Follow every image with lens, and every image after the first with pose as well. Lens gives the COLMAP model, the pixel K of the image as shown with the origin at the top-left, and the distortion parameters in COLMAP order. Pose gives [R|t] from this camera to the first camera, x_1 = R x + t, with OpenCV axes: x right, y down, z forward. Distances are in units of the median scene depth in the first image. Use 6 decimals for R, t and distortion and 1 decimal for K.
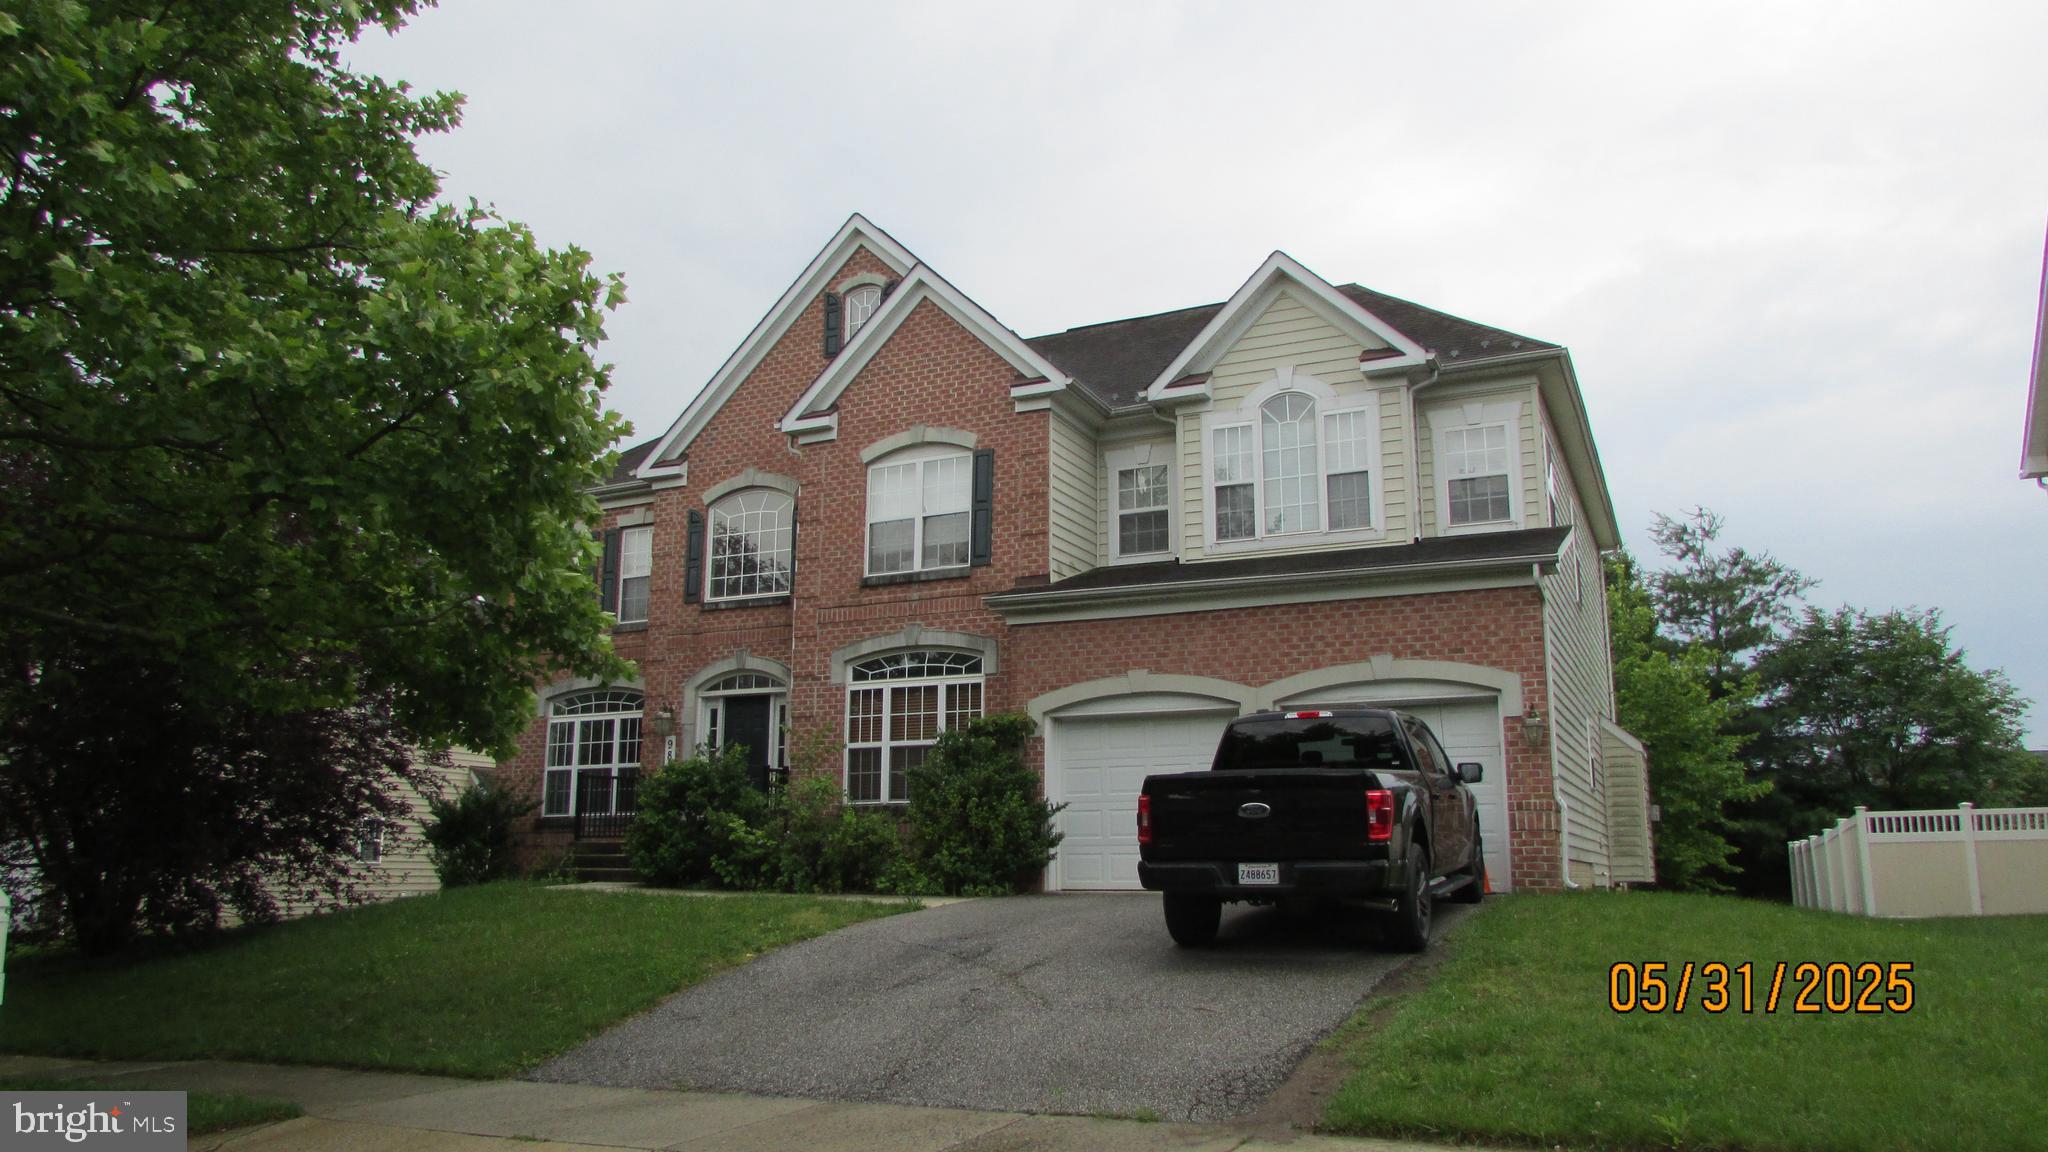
lens RADIAL K [[1477.0, 0, 1018.9], [0, 1477.0, 599.5], [0, 0, 1]] dist [0.078320, 0.002362]
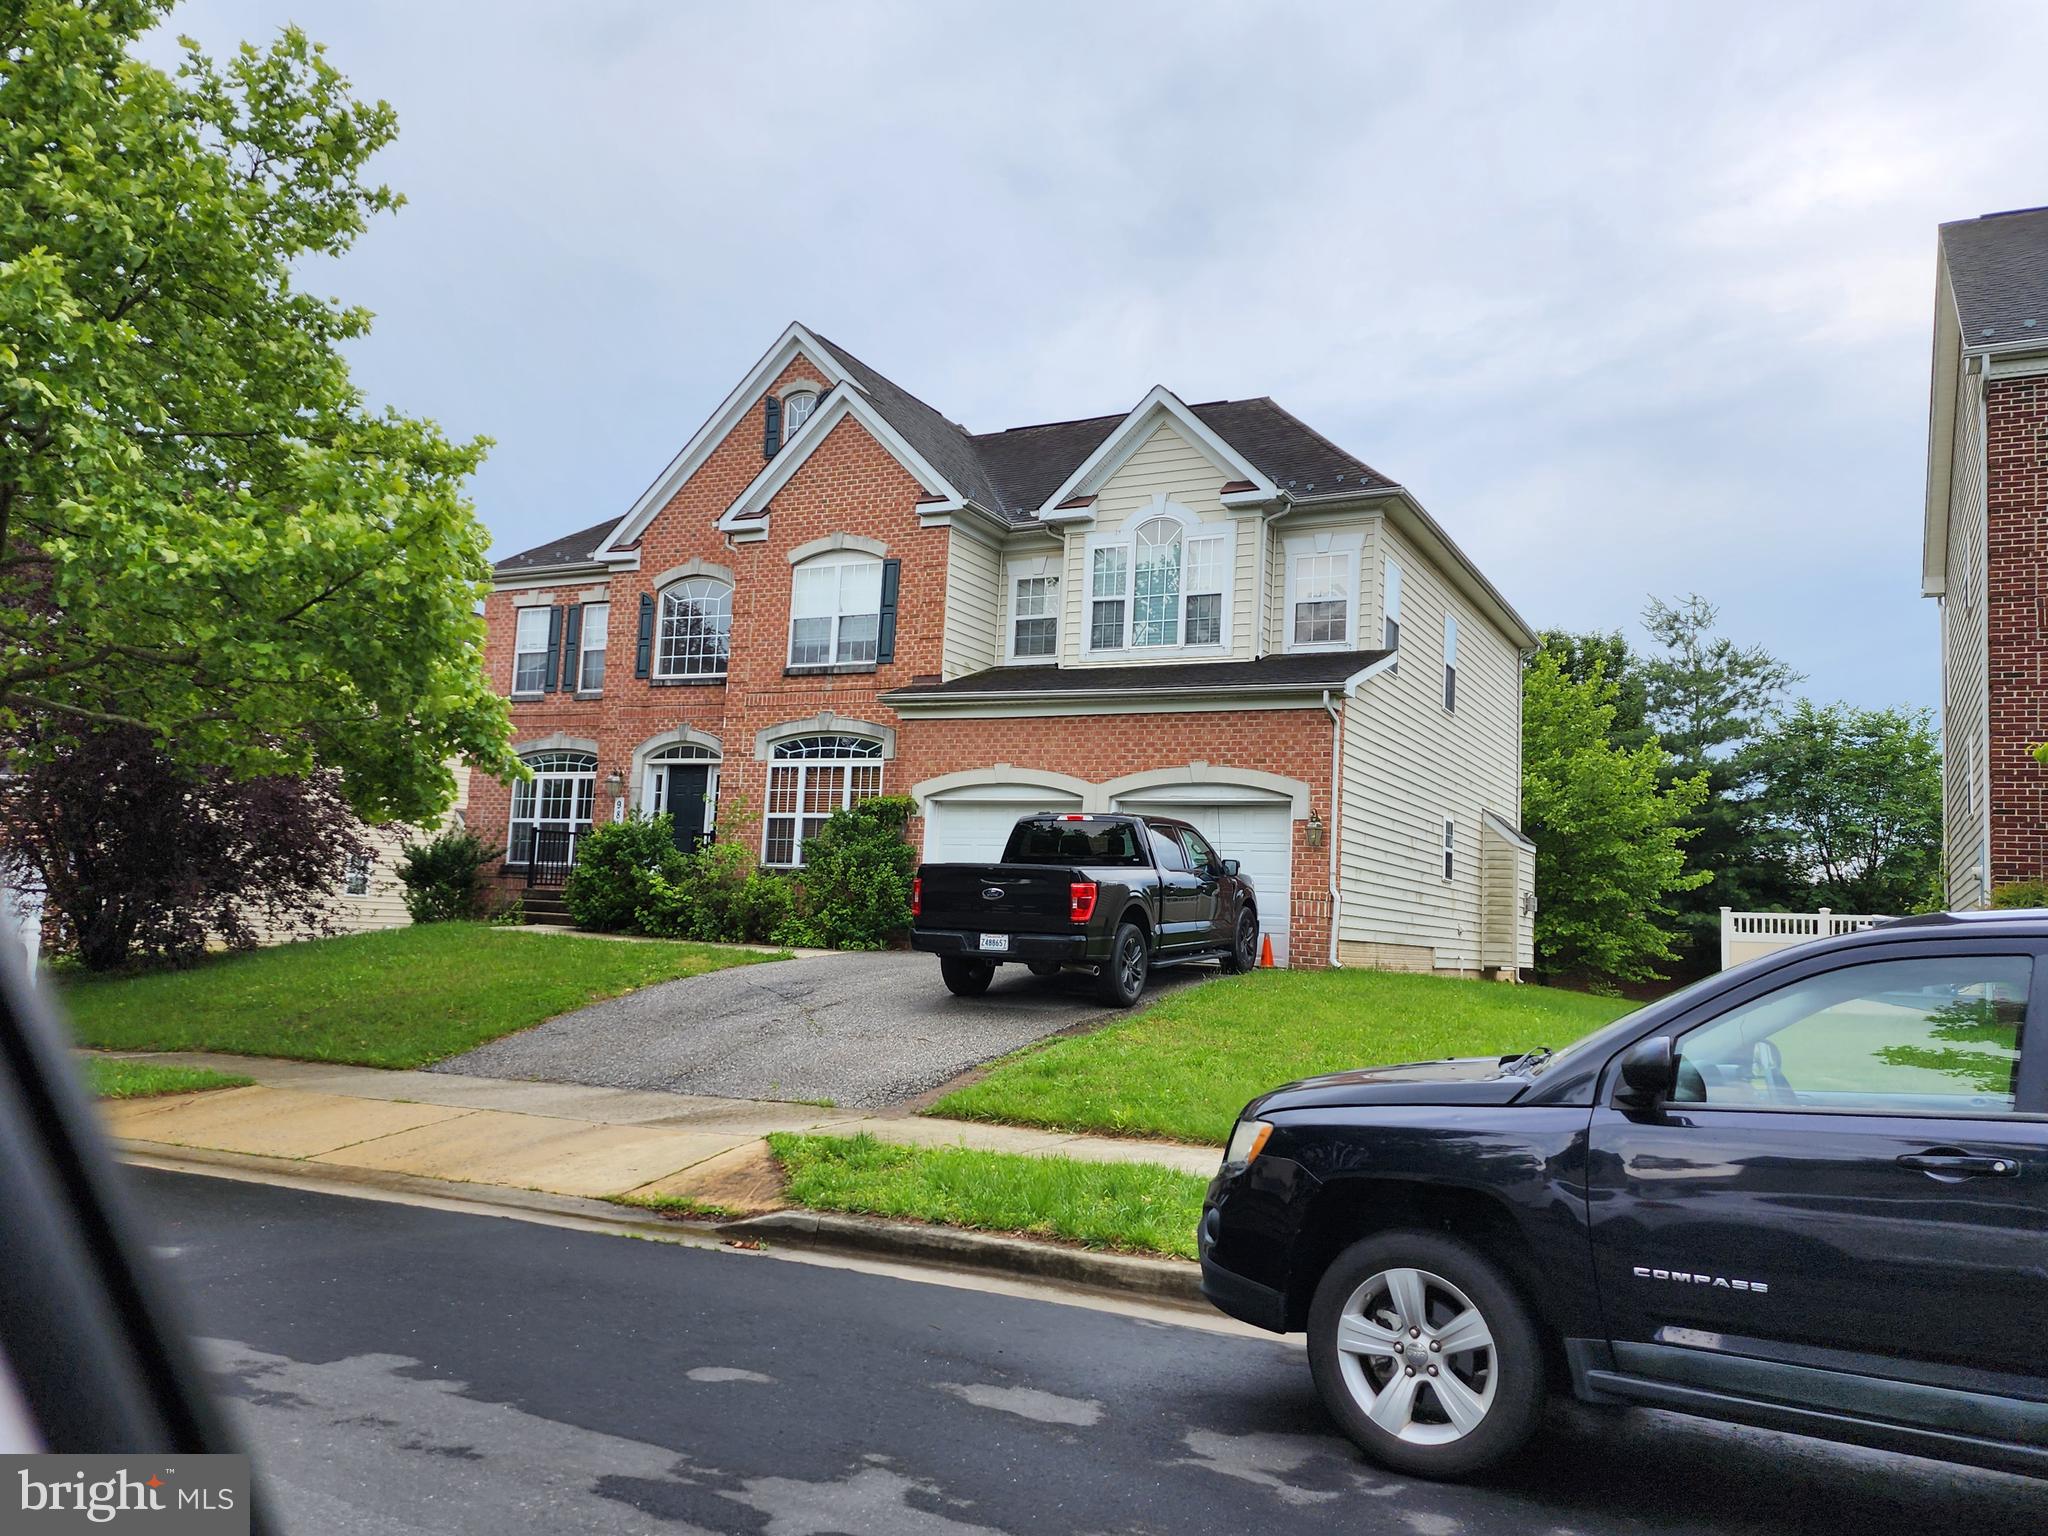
lens RADIAL K [[1576.8, 0, 990.8], [0, 1576.8, 764.0], [0, 0, 1]] dist [0.363565, -0.433017]
pose [[0.997710, 0.040027, -0.054521, 0.124575], [-0.035497, 0.996028, 0.081663, -0.047851], [0.057573, -0.079541, 0.995168, -0.212396]]
